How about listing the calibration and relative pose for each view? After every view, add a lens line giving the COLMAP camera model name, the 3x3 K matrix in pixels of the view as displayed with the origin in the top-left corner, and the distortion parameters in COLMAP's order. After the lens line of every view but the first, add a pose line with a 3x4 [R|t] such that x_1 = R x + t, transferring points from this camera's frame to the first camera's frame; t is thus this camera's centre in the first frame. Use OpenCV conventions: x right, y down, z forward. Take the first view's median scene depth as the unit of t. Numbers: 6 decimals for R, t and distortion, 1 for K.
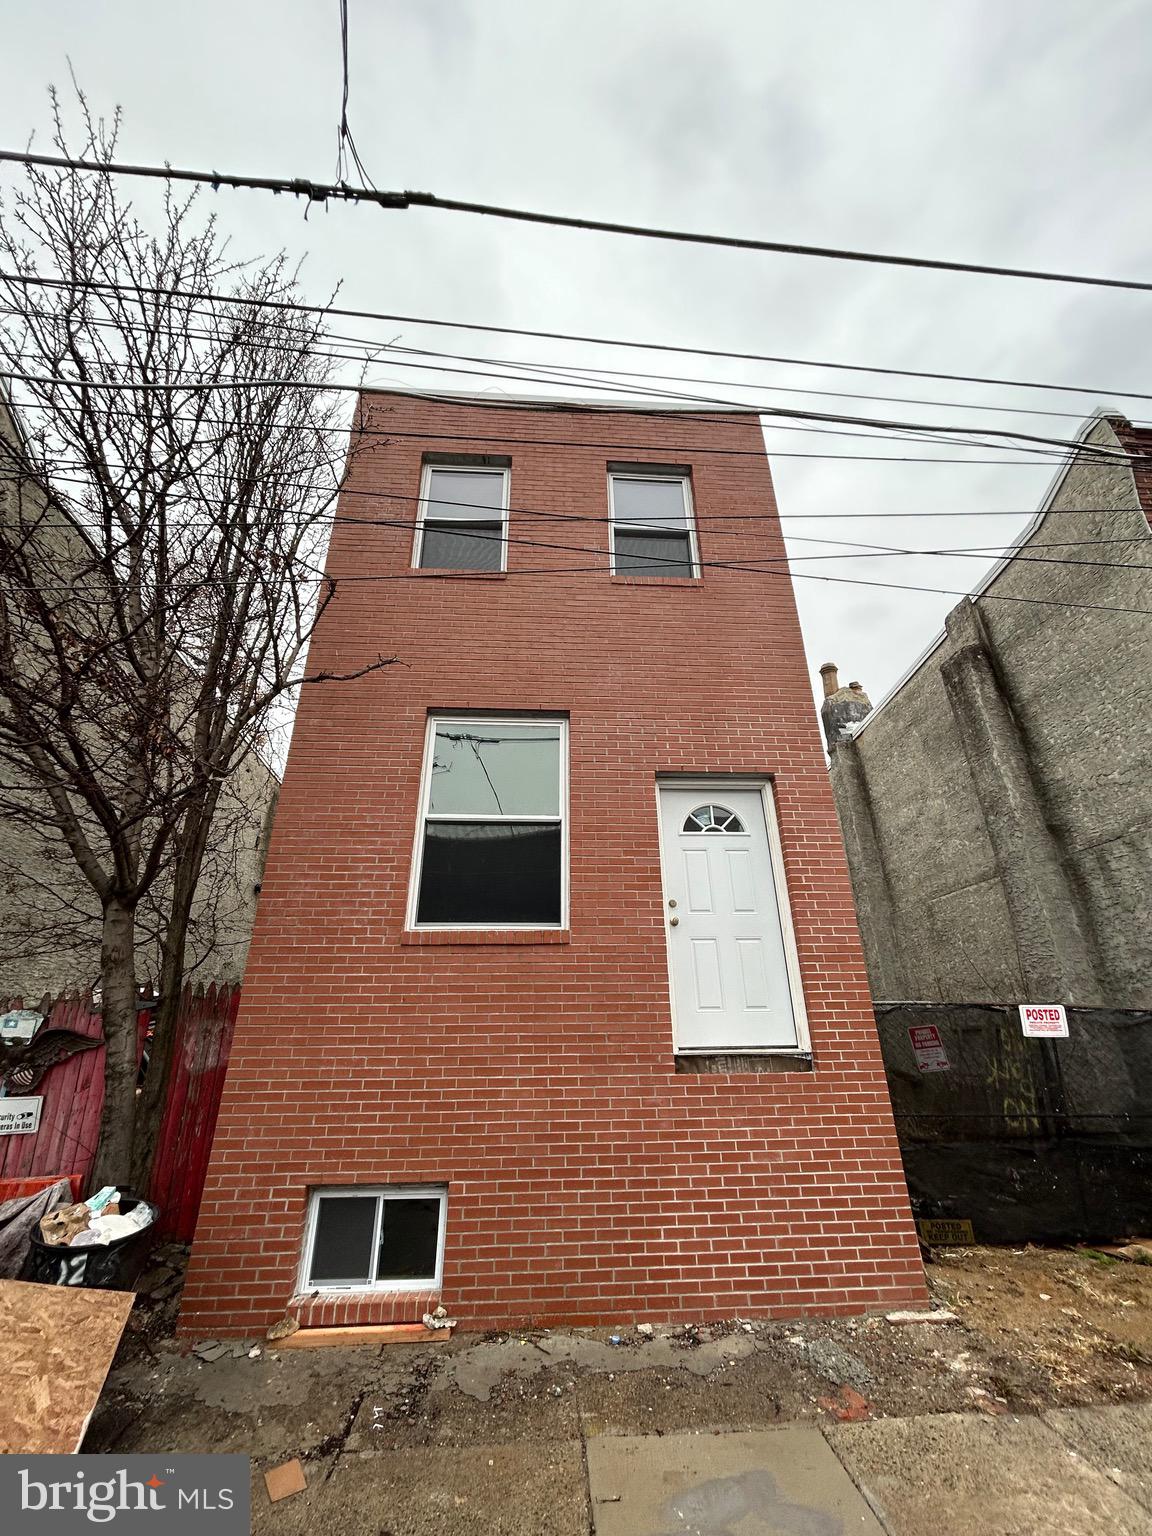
lens RADIAL K [[615.9, 0, 576.0], [0, 615.9, 768.0], [0, 0, 1]] dist [0.003354, -0.003019]
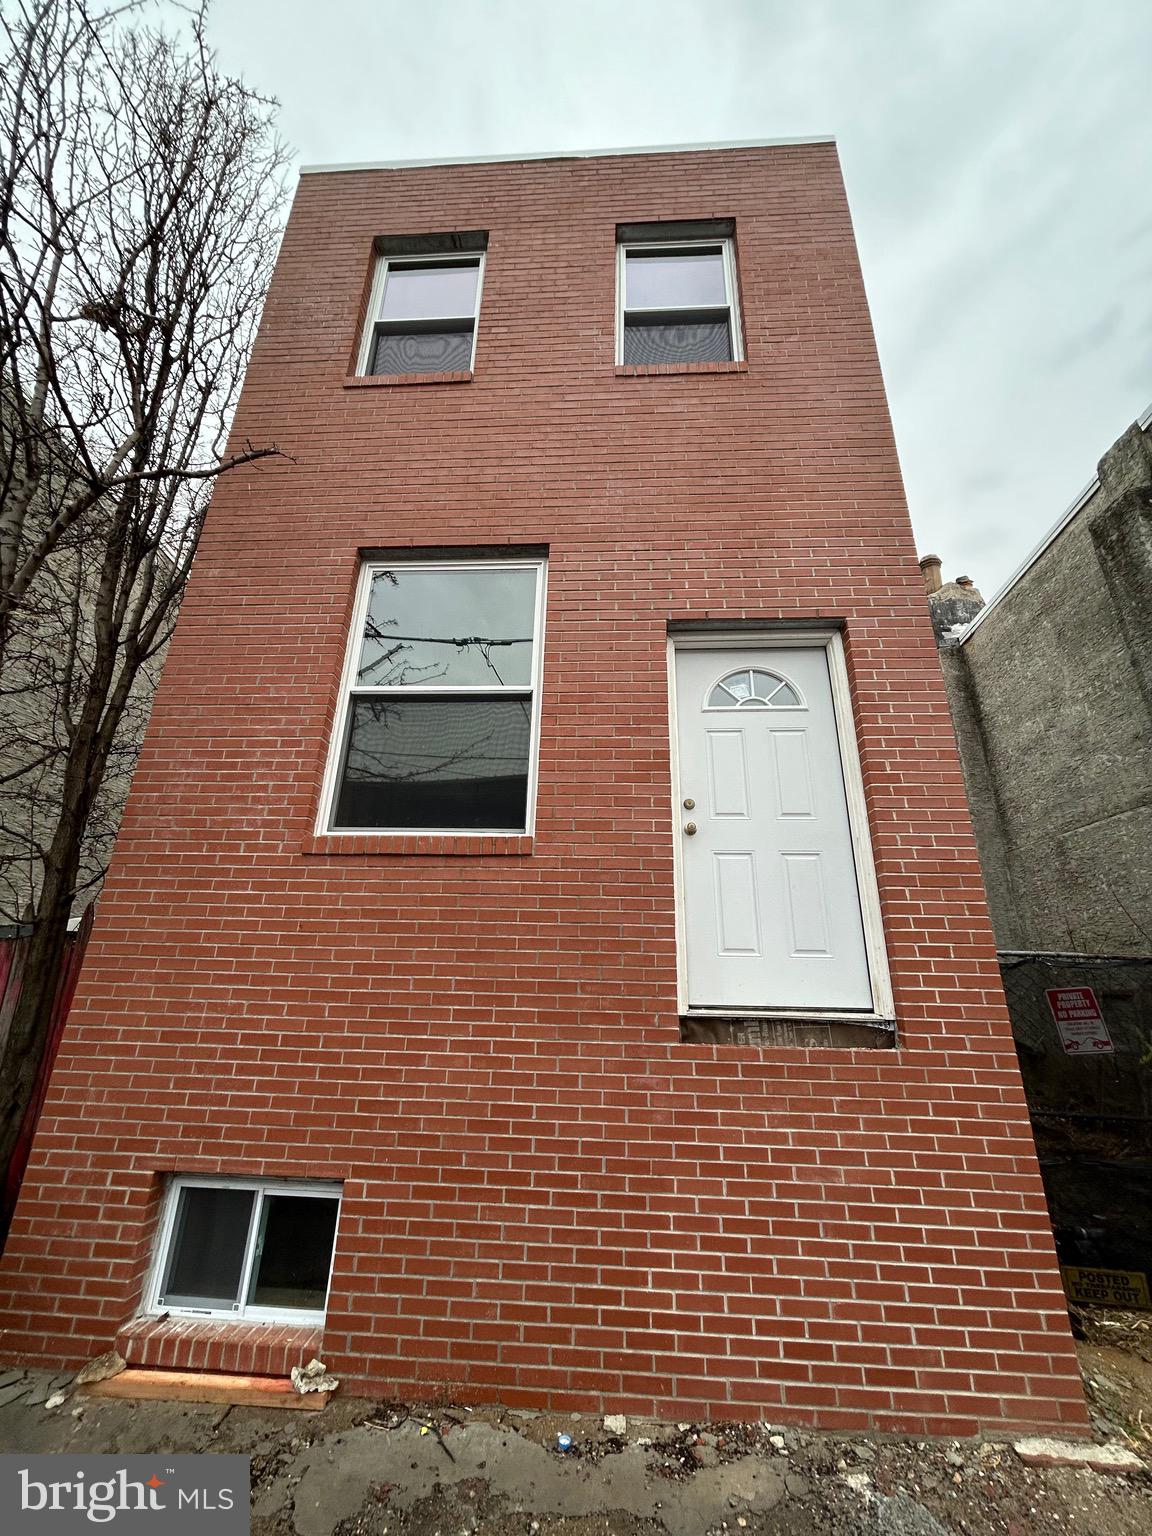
lens RADIAL K [[615.9, 0, 576.0], [0, 615.9, 768.0], [0, 0, 1]] dist [0.003354, -0.003019]
pose [[0.991921, -0.010512, -0.126418, 0.138166], [0.019403, 0.997407, 0.069300, 0.149692], [0.125362, -0.071193, 0.989553, 0.345895]]
